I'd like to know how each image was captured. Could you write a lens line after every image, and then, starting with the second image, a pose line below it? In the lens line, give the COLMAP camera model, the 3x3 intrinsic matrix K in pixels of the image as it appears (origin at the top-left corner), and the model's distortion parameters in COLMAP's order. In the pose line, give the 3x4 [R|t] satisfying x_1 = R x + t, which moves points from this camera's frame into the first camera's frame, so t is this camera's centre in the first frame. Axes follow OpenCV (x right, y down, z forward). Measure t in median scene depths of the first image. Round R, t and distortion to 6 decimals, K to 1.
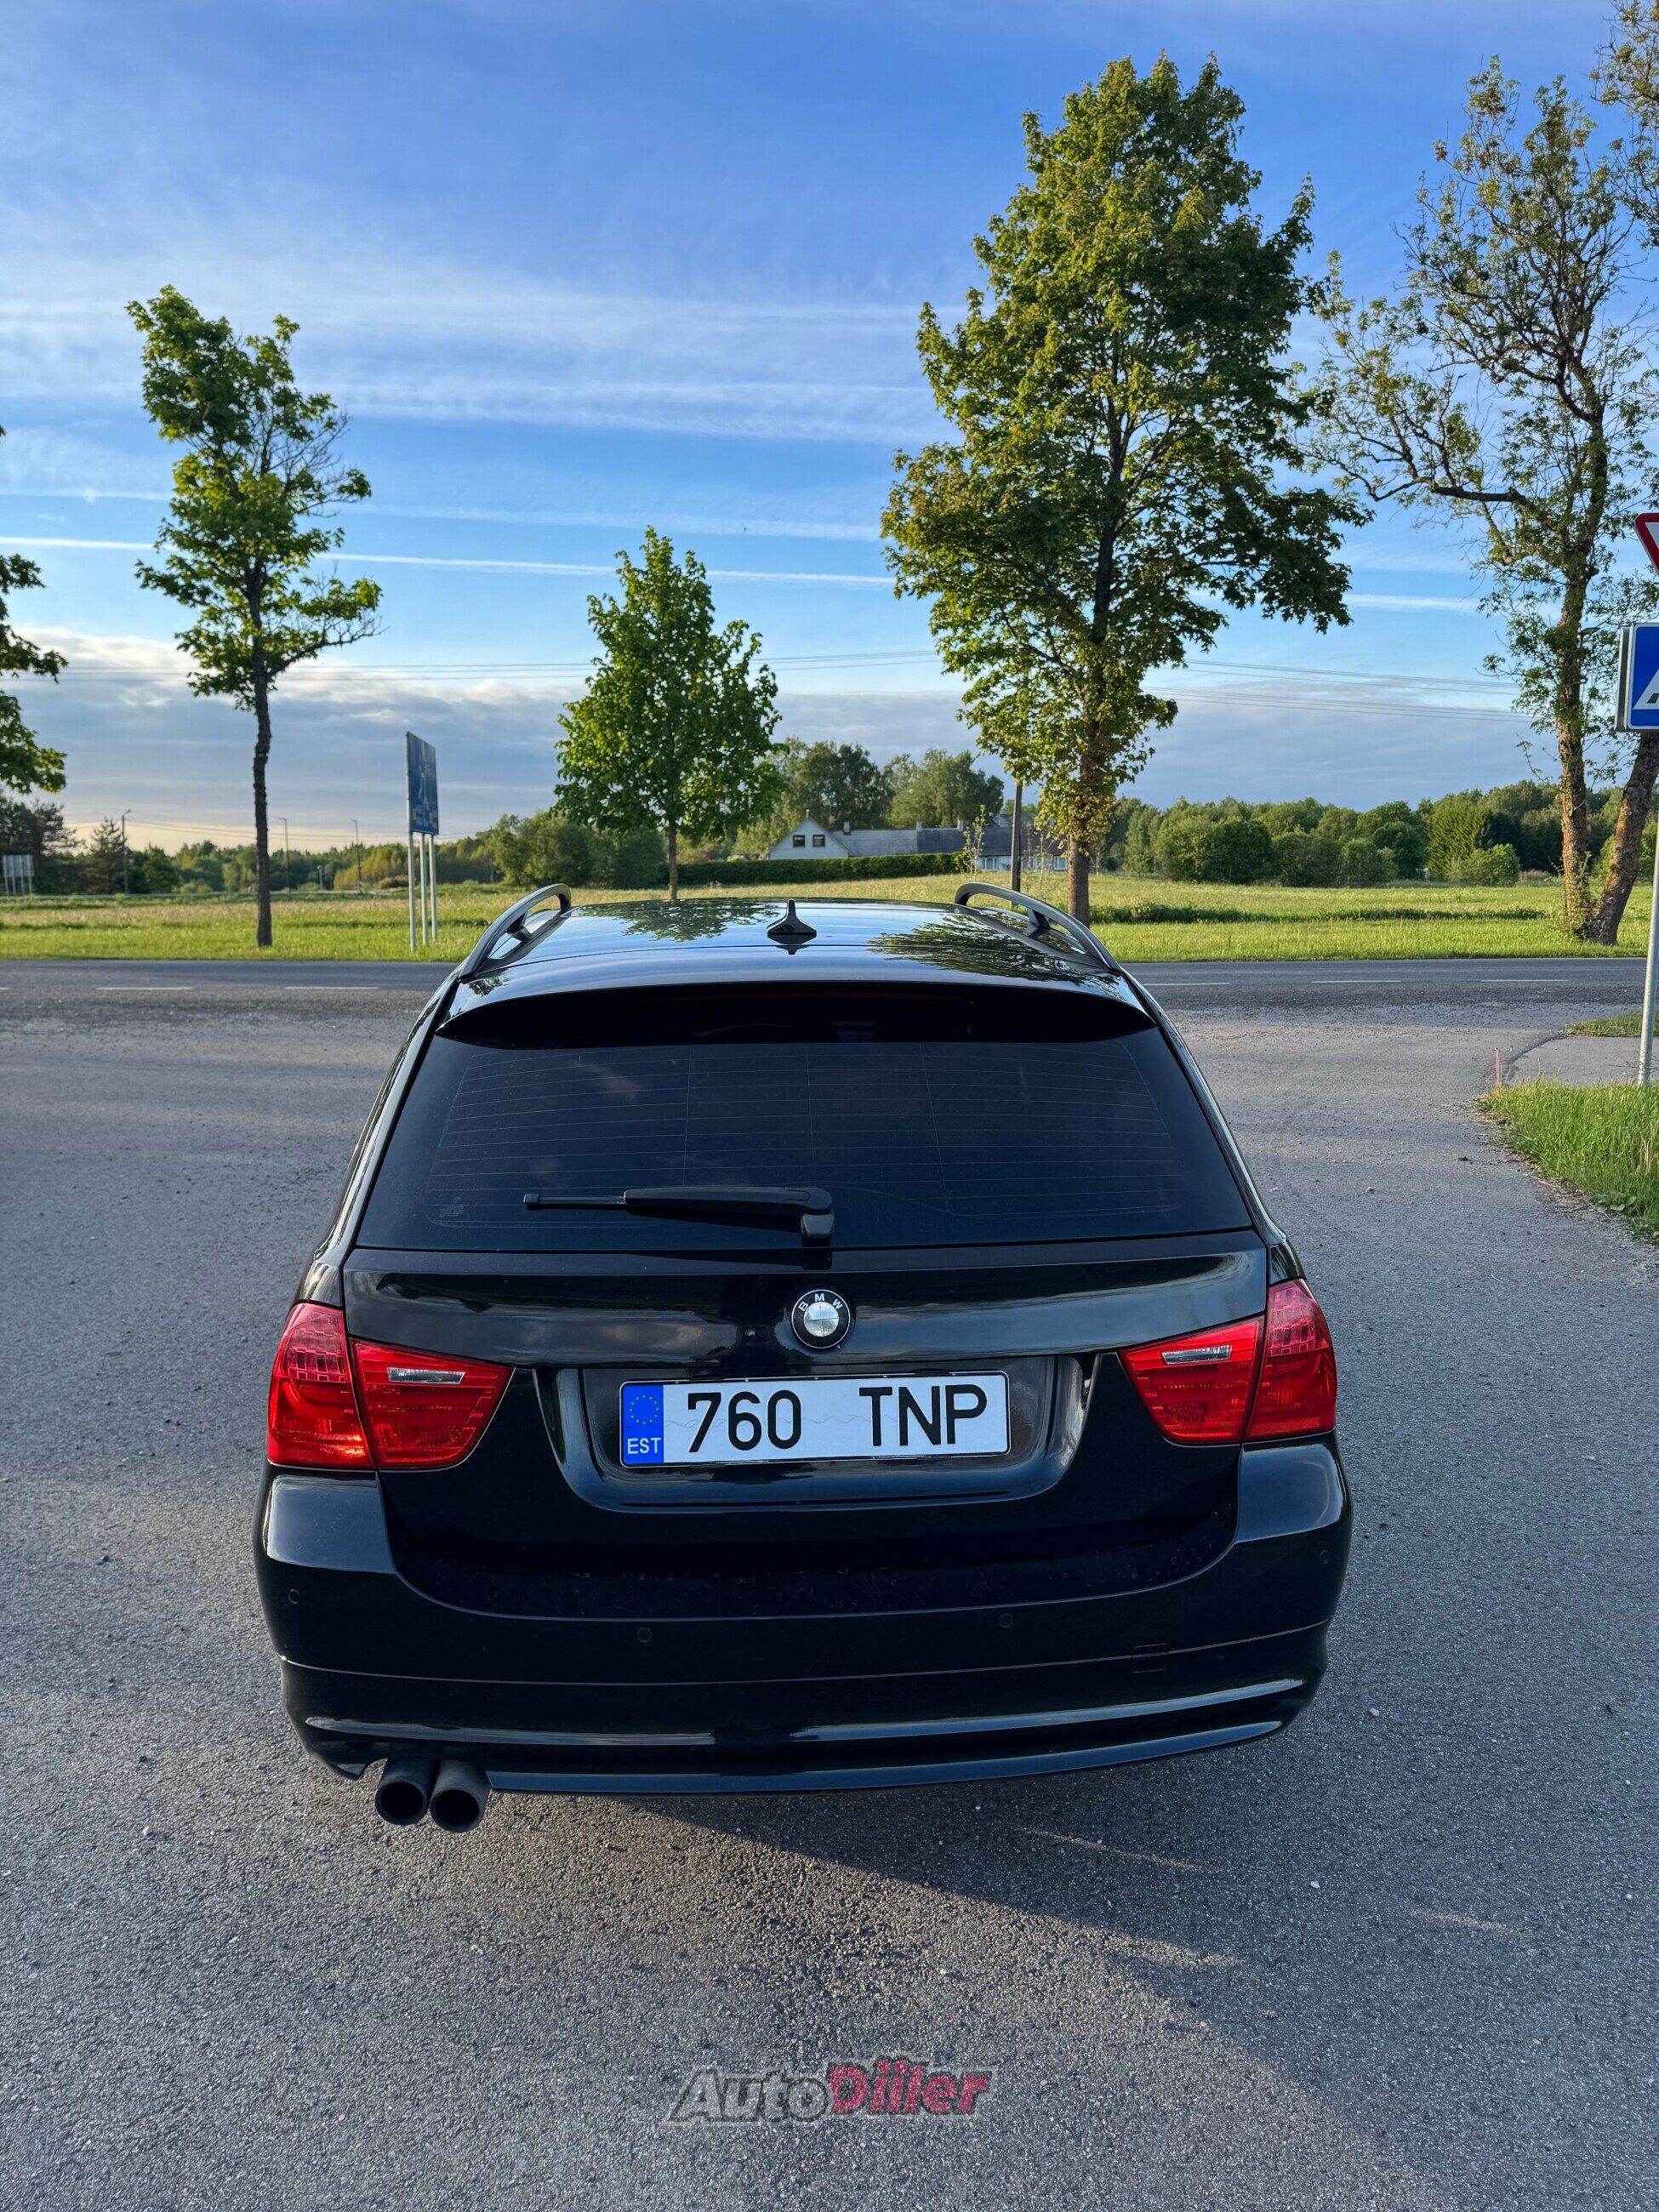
lens RADIAL K [[1592.2, 0, 856.4], [0, 1592.2, 1179.3], [0, 0, 1]] dist [0.051755, -0.049726]
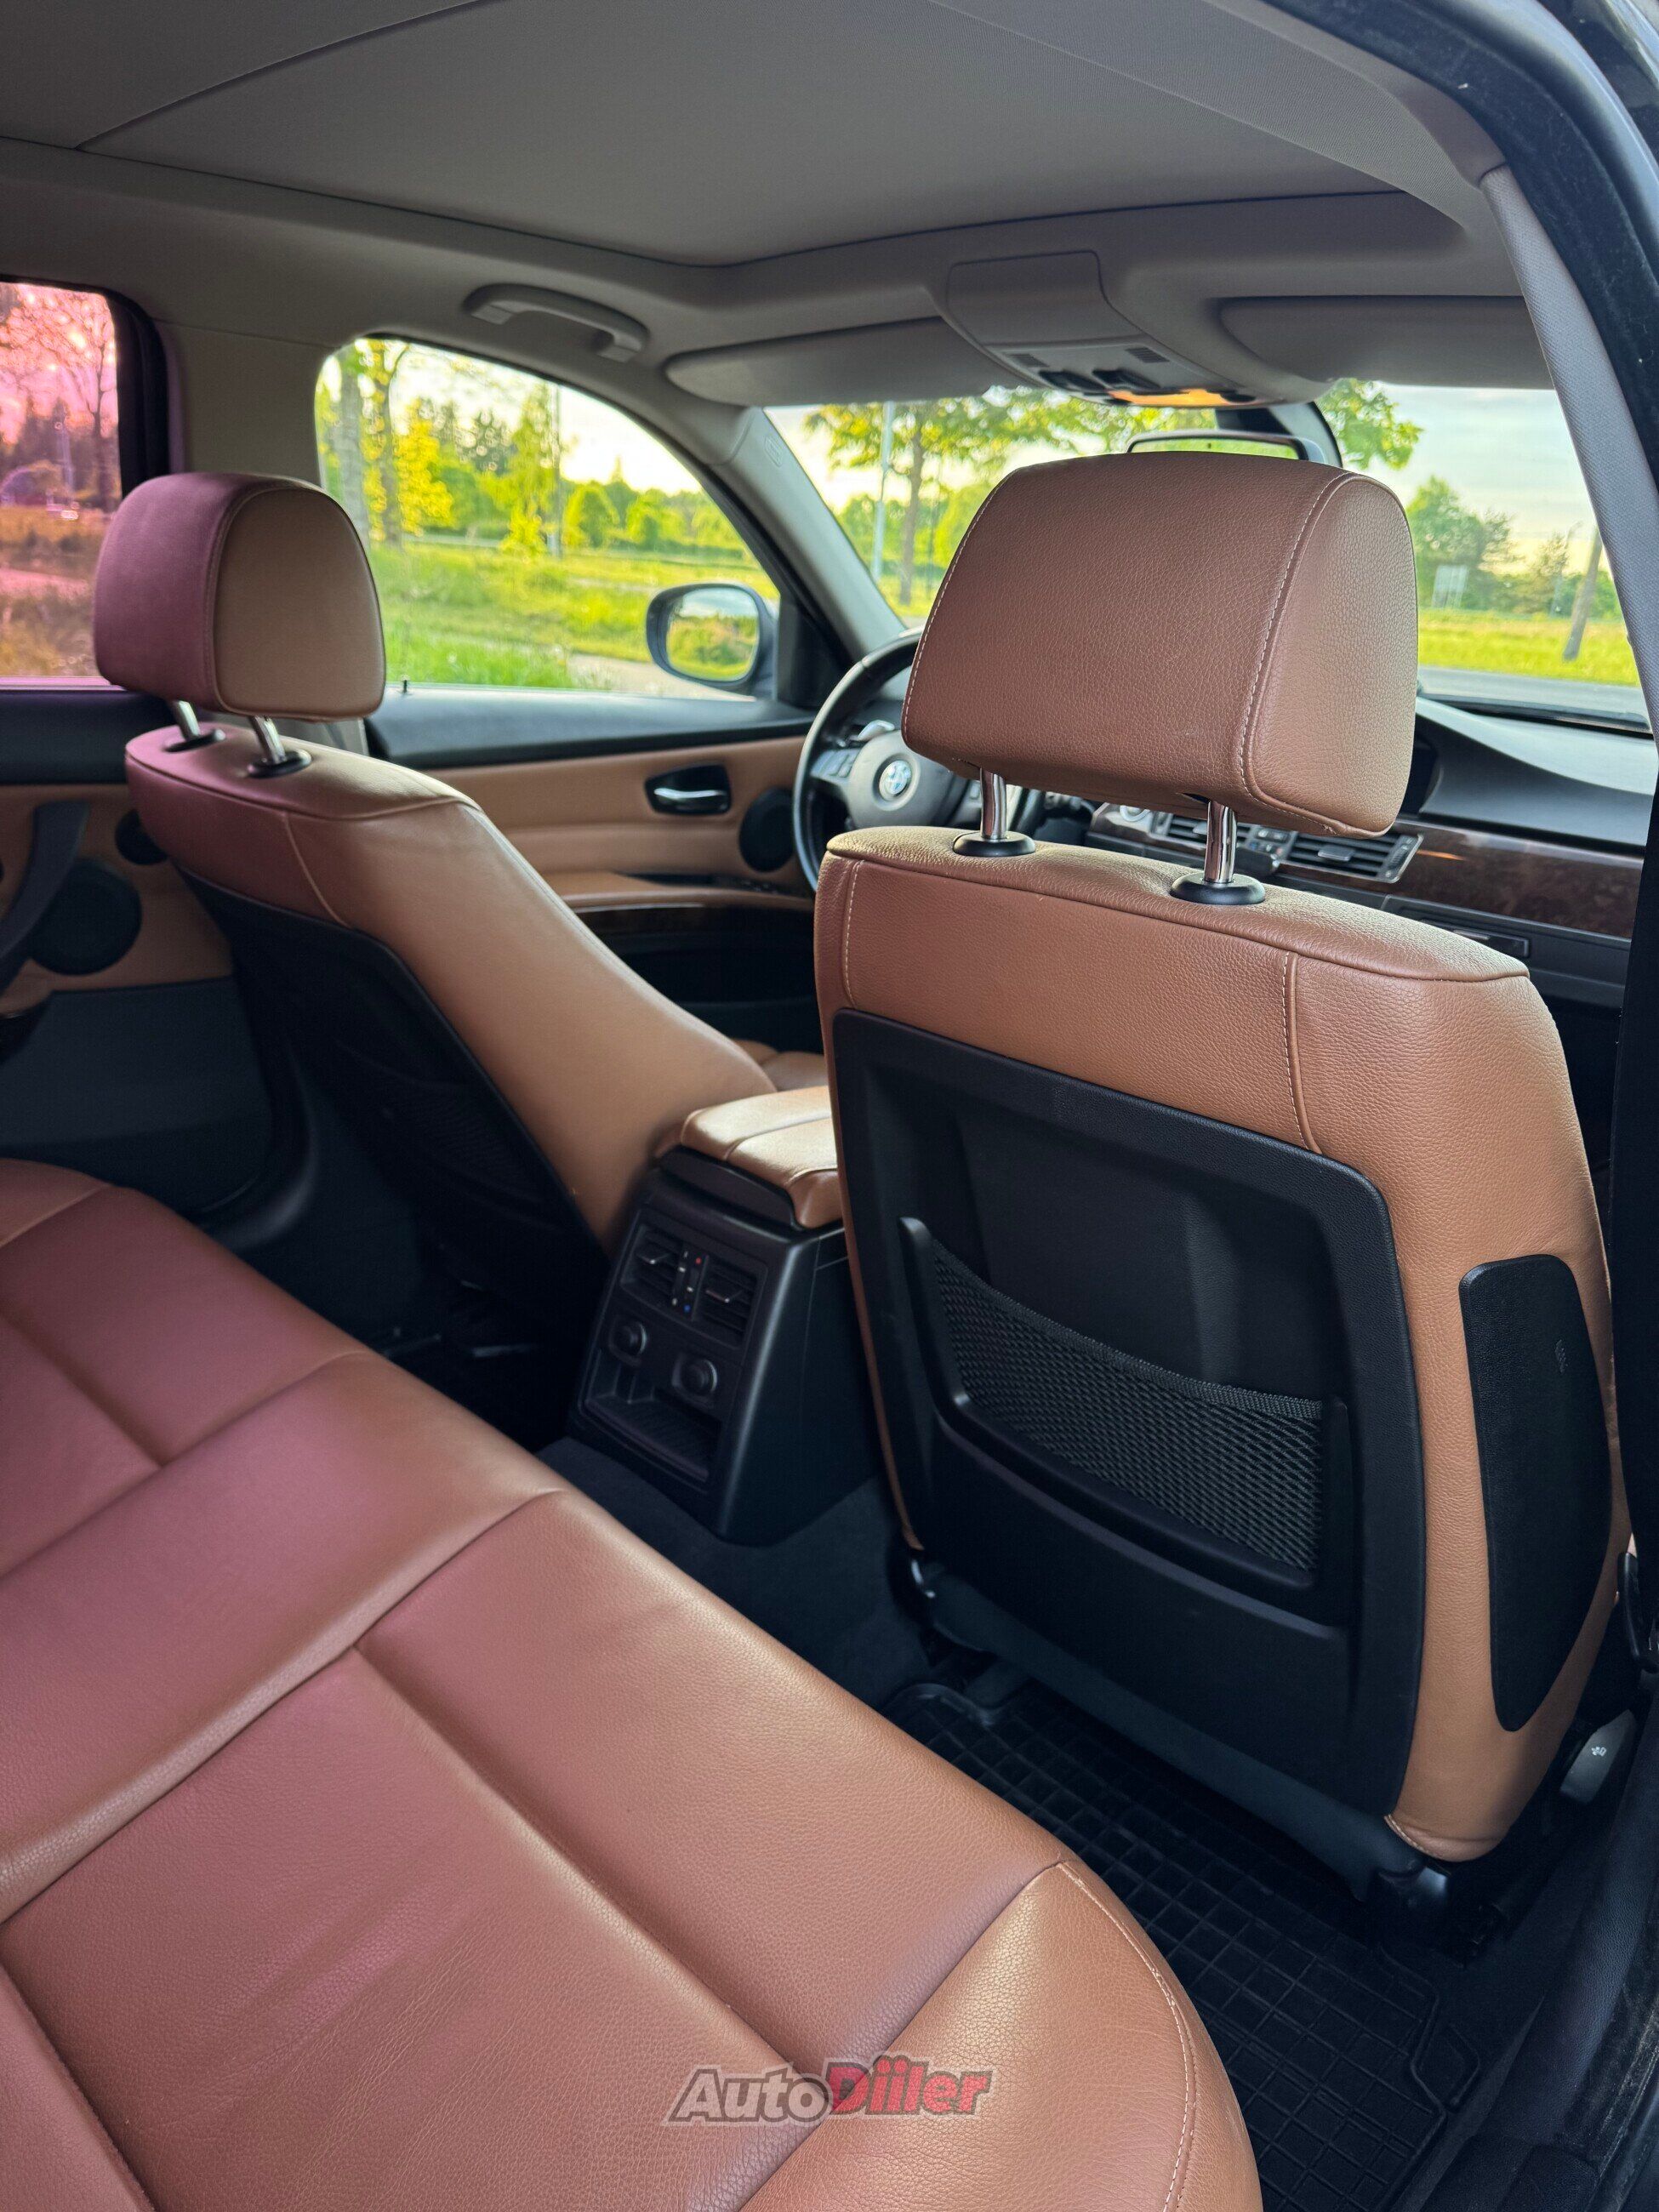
lens RADIAL K [[1592.2, 0, 812.5], [0, 1592.2, 1157.5], [0, 0, 1]] dist [0.051755, -0.049726]
pose [[0.659387, 0.307339, -0.686113, 0.030701], [-0.205348, 0.951547, 0.228889, -0.011386], [0.723216, -0.010035, 0.690549, 0.142794]]
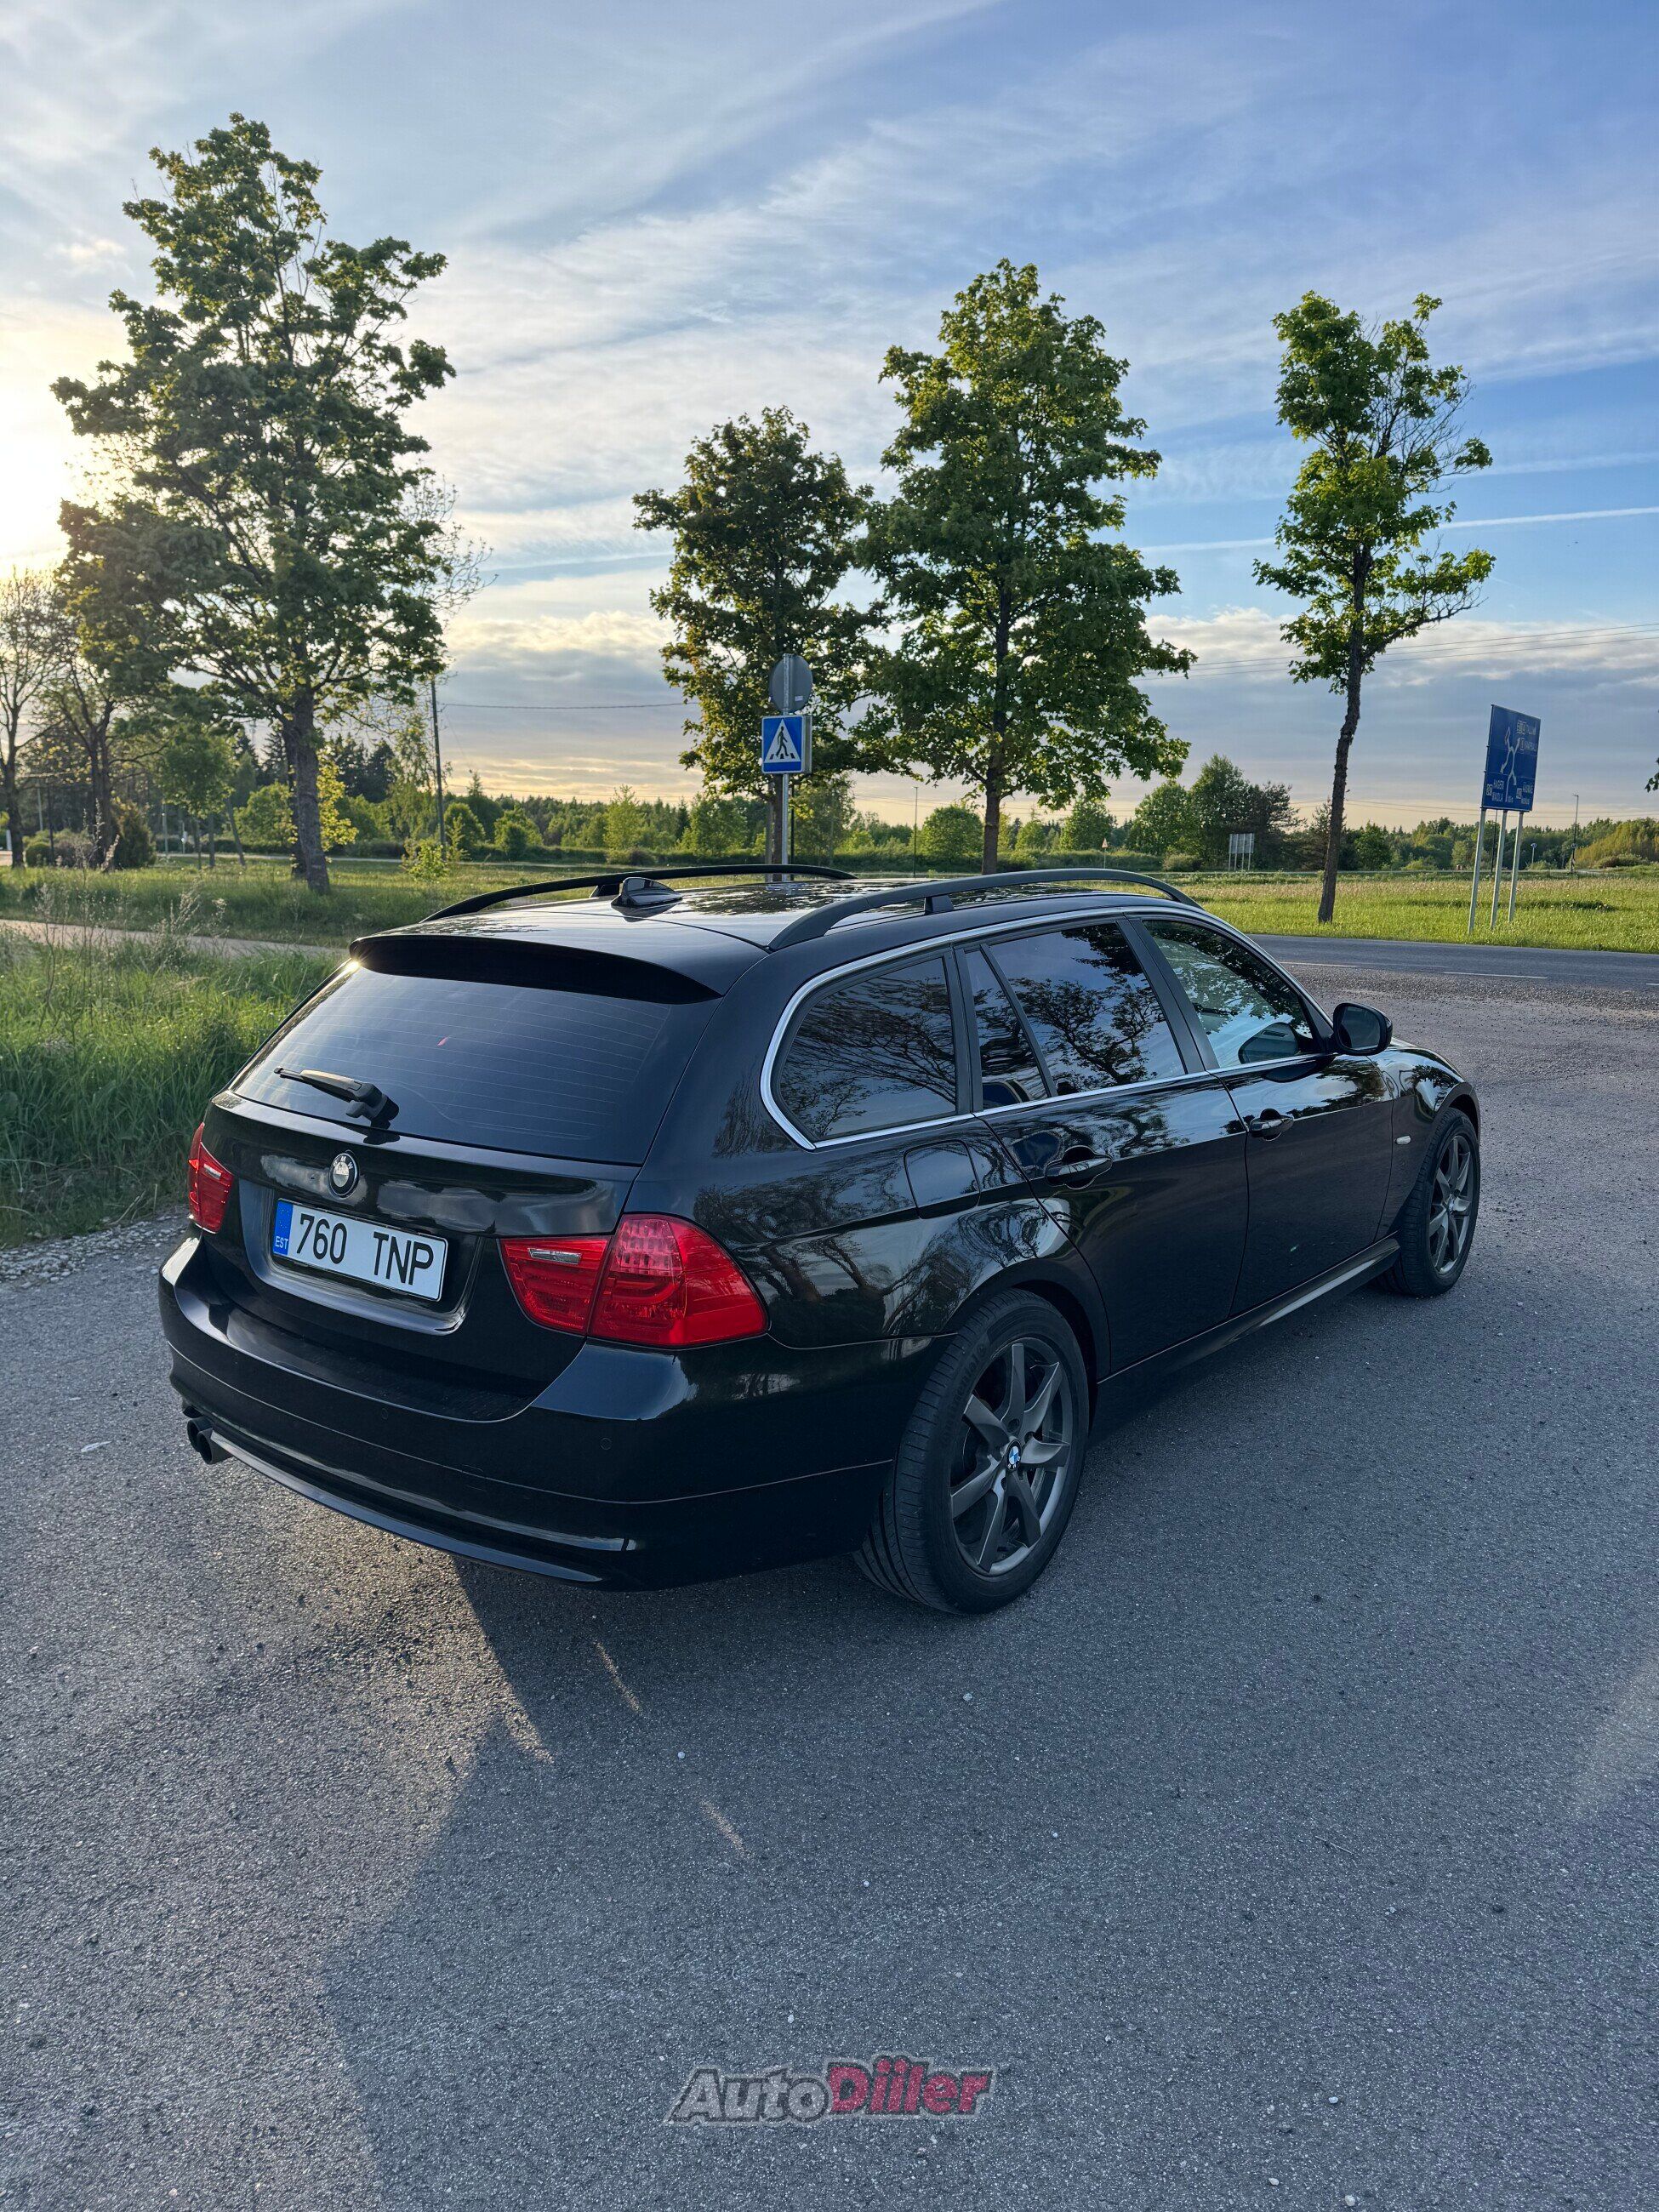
lens RADIAL K [[1592.2, 0, 799.1], [0, 1592.2, 1179.8], [0, 0, 1]] dist [0.051755, -0.049726]
pose [[0.725846, 0.152489, -0.670742, 0.111574], [-0.143198, 0.987252, 0.069483, -0.005765], [0.672786, 0.045615, 0.738429, 0.021271]]
